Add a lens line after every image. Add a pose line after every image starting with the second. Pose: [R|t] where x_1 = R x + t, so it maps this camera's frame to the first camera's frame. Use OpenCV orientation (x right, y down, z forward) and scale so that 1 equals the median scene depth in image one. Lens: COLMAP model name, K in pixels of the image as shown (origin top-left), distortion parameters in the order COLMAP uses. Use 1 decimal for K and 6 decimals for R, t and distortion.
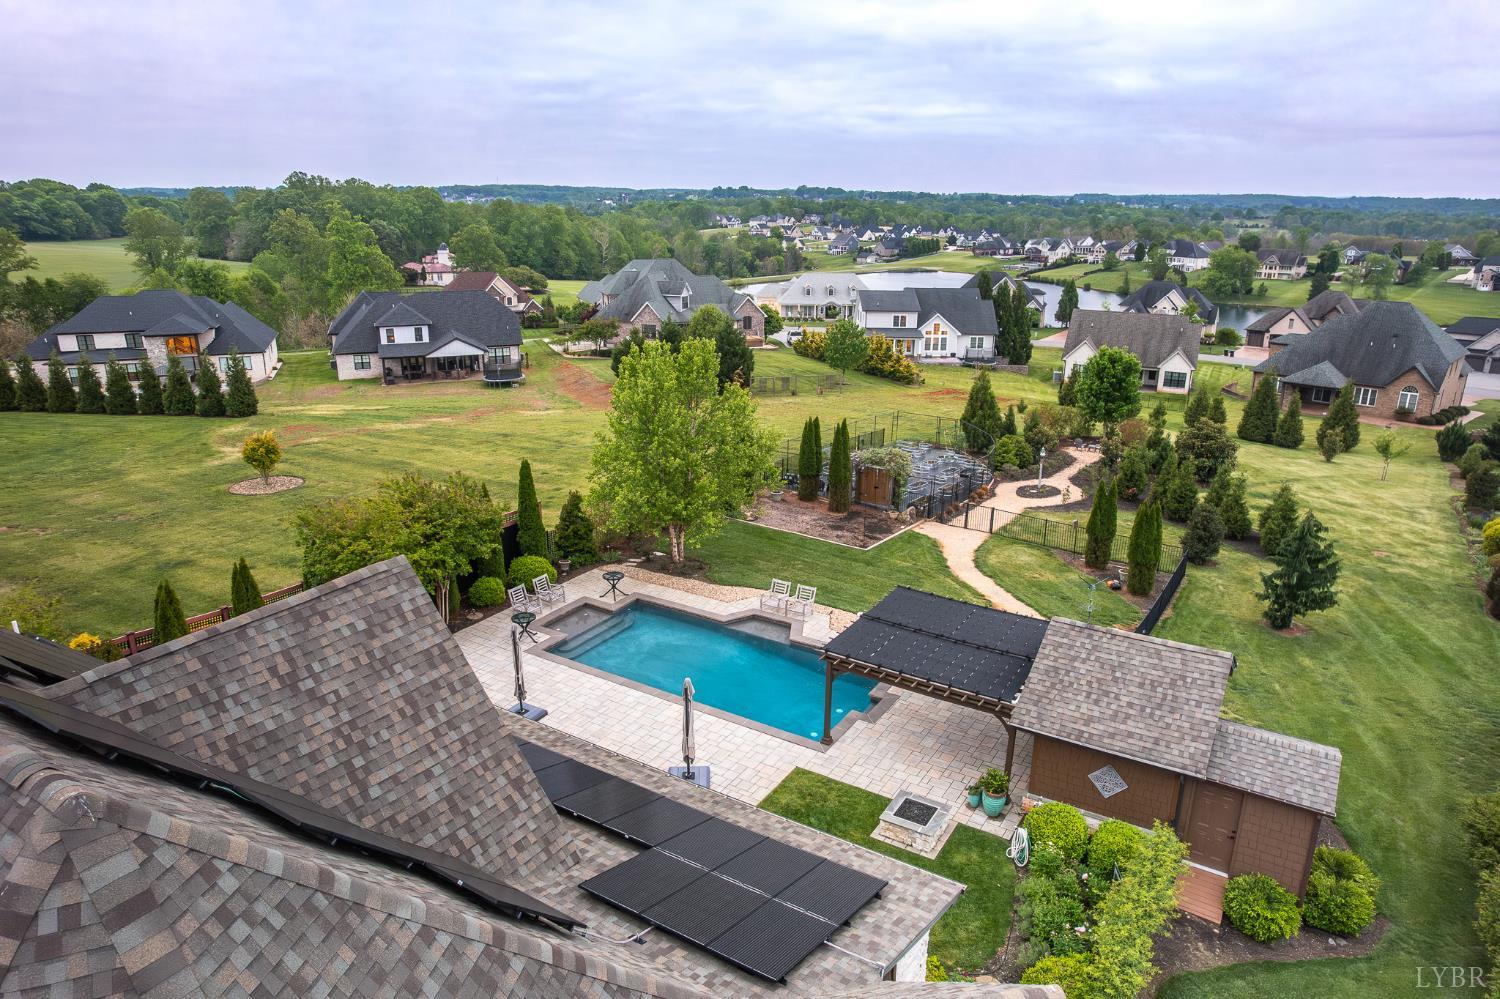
lens RADIAL K [[986.8, 0, 743.9], [0, 986.8, 491.3], [0, 0, 1]] dist [-0.035577, 0.018064]
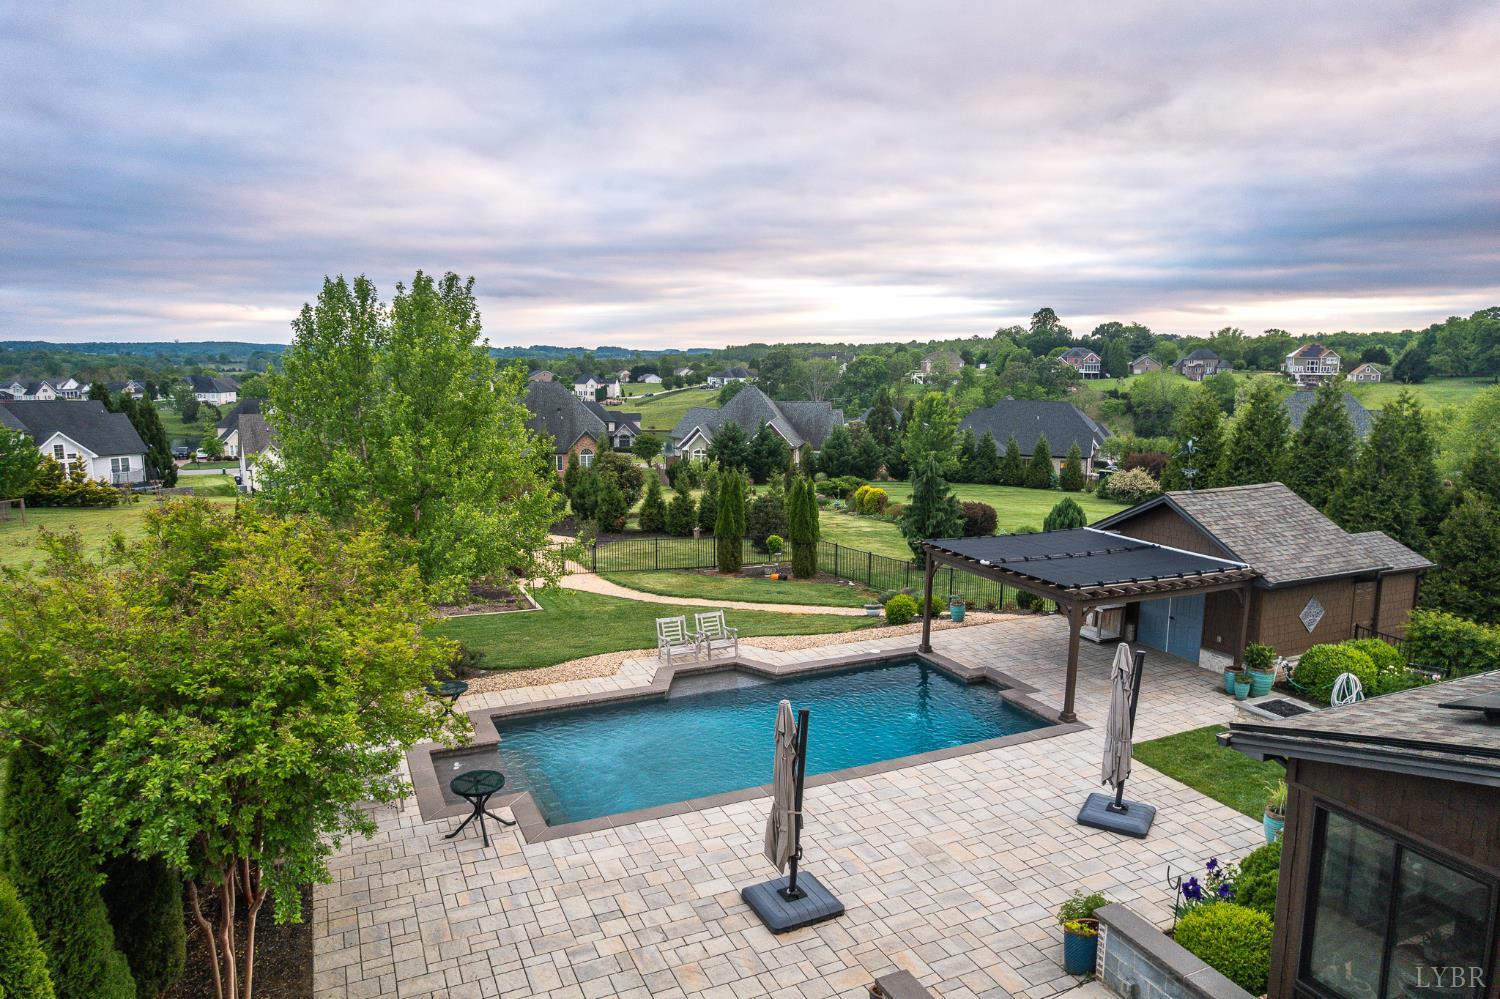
lens RADIAL K [[986.8, 0, 740.1], [0, 986.8, 495.9], [0, 0, 1]] dist [-0.035577, 0.018064]
pose [[0.534237, -0.118311, 0.837015, -0.118982], [0.248343, 0.968431, -0.021622, 0.009507], [-0.808033, 0.219418, 0.546753, 0.144388]]
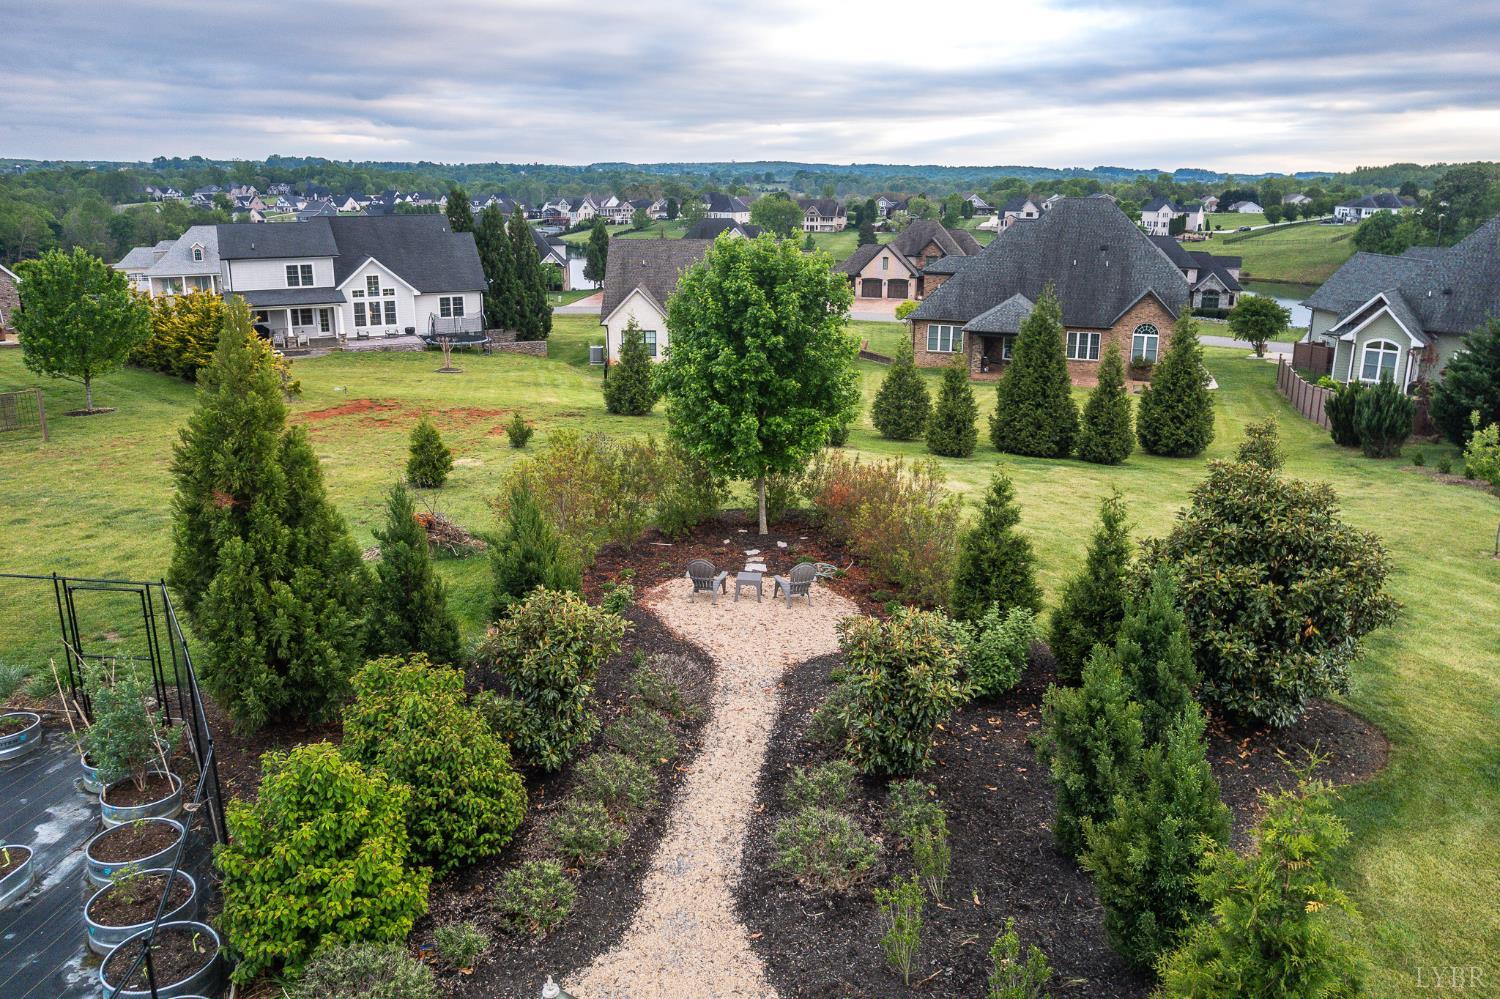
lens RADIAL K [[986.8, 0, 753.2], [0, 986.8, 426.3], [0, 0, 1]] dist [-0.035577, 0.018064]
pose [[0.891730, -0.106563, 0.439843, 0.107554], [0.130748, 0.991101, -0.024958, -0.036982], [-0.433269, 0.079764, 0.897728, 0.337488]]
